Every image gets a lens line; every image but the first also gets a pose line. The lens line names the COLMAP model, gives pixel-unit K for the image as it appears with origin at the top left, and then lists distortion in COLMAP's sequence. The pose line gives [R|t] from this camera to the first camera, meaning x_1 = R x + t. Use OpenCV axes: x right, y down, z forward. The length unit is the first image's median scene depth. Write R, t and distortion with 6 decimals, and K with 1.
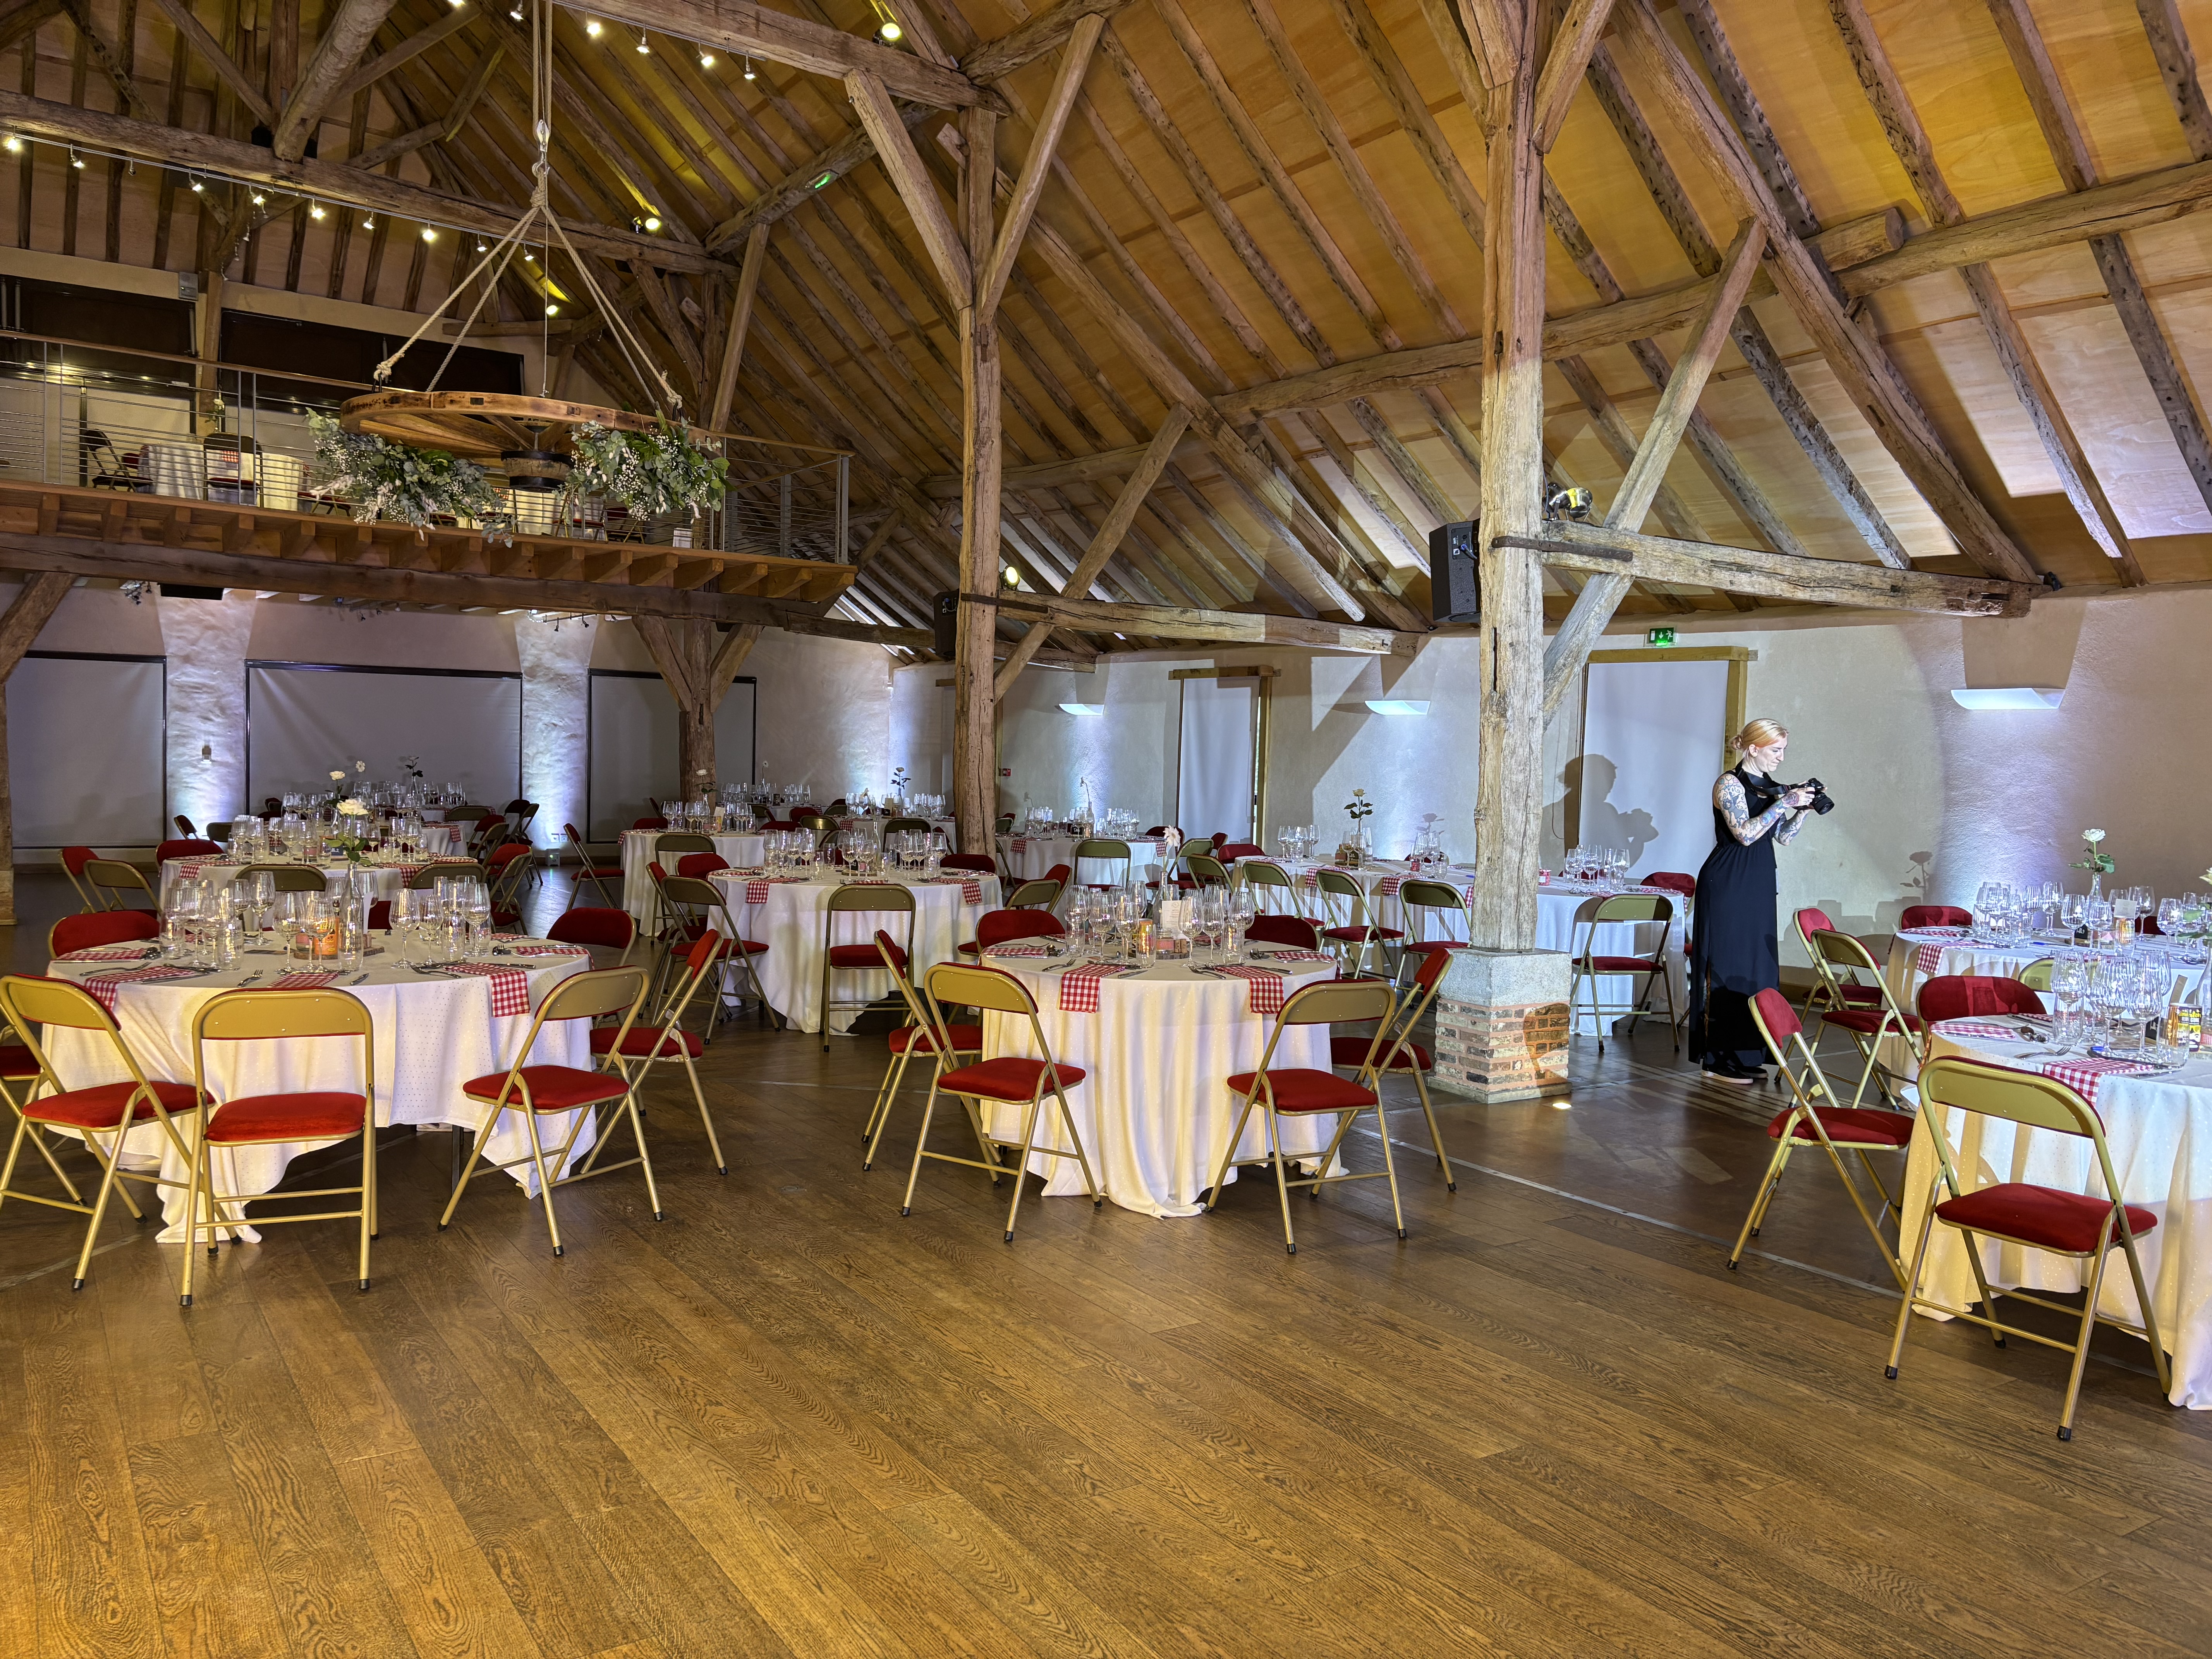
lens RADIAL K [[1657.8, 0, 1099.3], [0, 1657.8, 838.5], [0, 0, 1]] dist [0.025606, -0.018839]
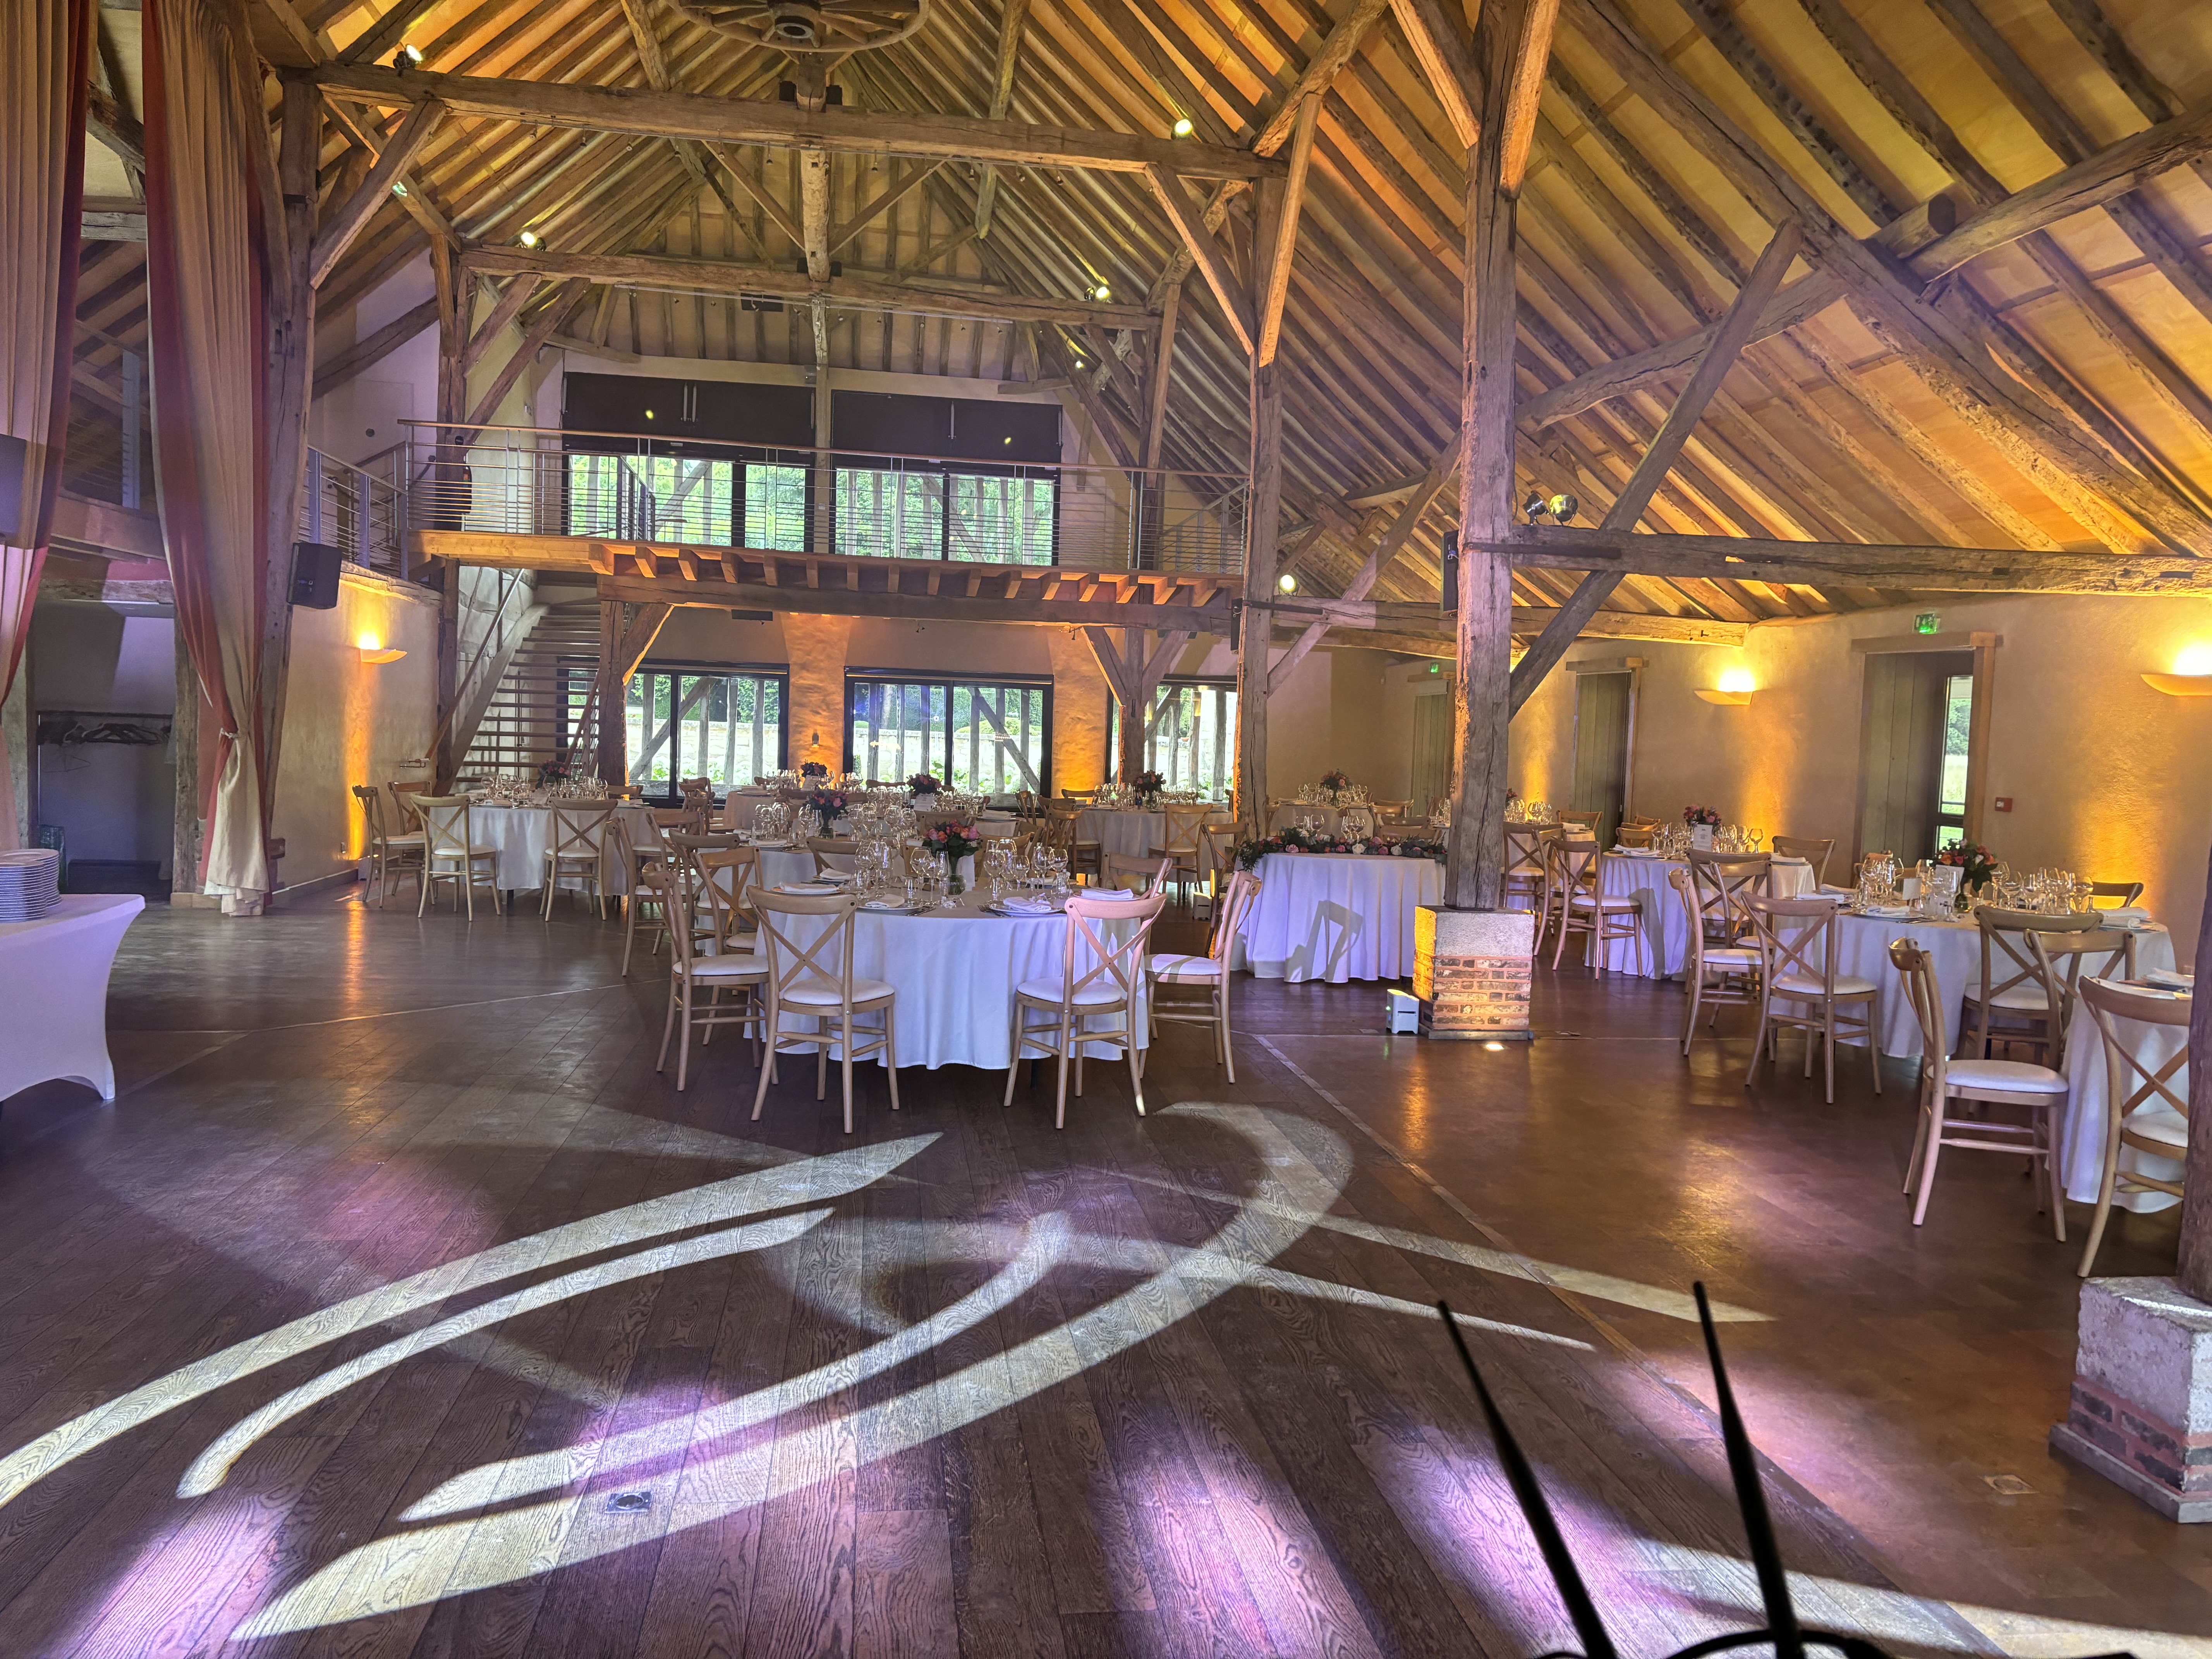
lens RADIAL K [[1657.8, 0, 1119.7], [0, 1657.8, 840.3], [0, 0, 1]] dist [0.025606, -0.018839]
pose [[0.905496, 0.031887, -0.423155, 0.329600], [-0.031197, 0.999477, 0.008556, 0.012167], [0.423207, 0.005454, 0.906017, -0.081352]]
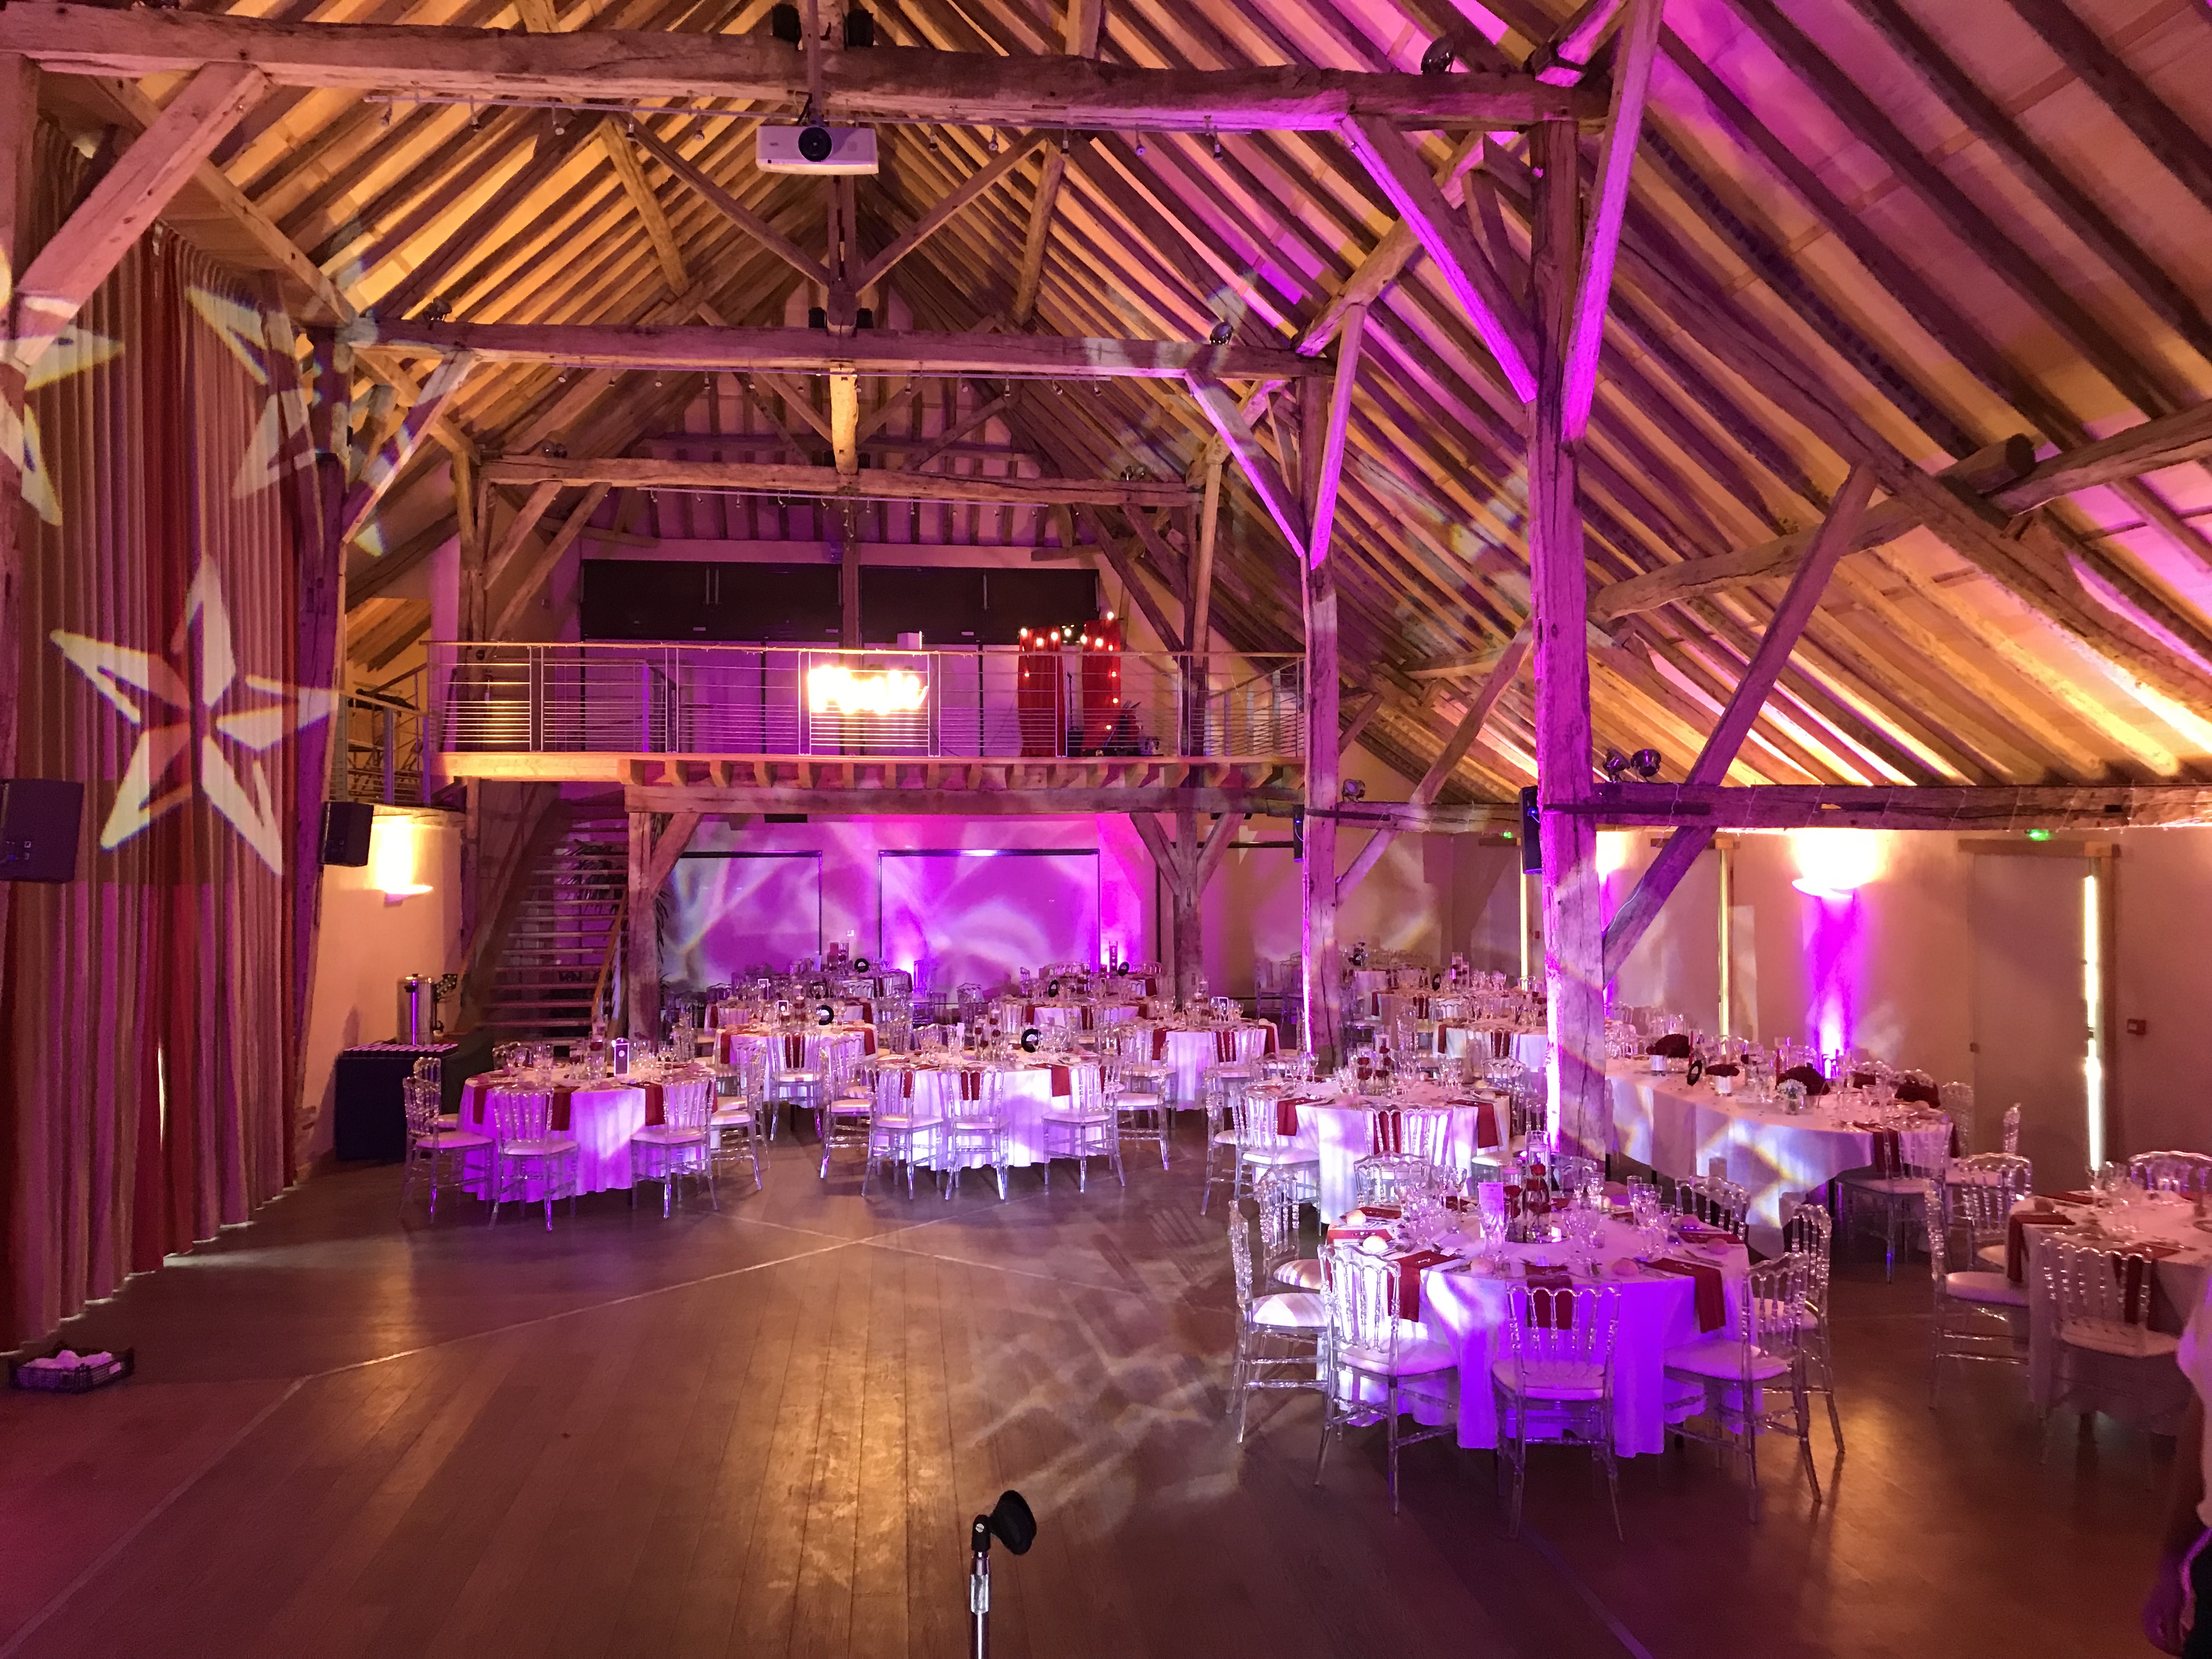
lens RADIAL K [[1798.1, 0, 1109.4], [0, 1798.1, 825.0], [0, 0, 1]] dist [-0.003880, 0.022178]
pose [[0.893052, -0.035476, -0.448553, 0.329086], [0.005202, 0.997634, -0.068545, -0.057085], [0.449923, 0.058881, 0.891124, -0.113566]]
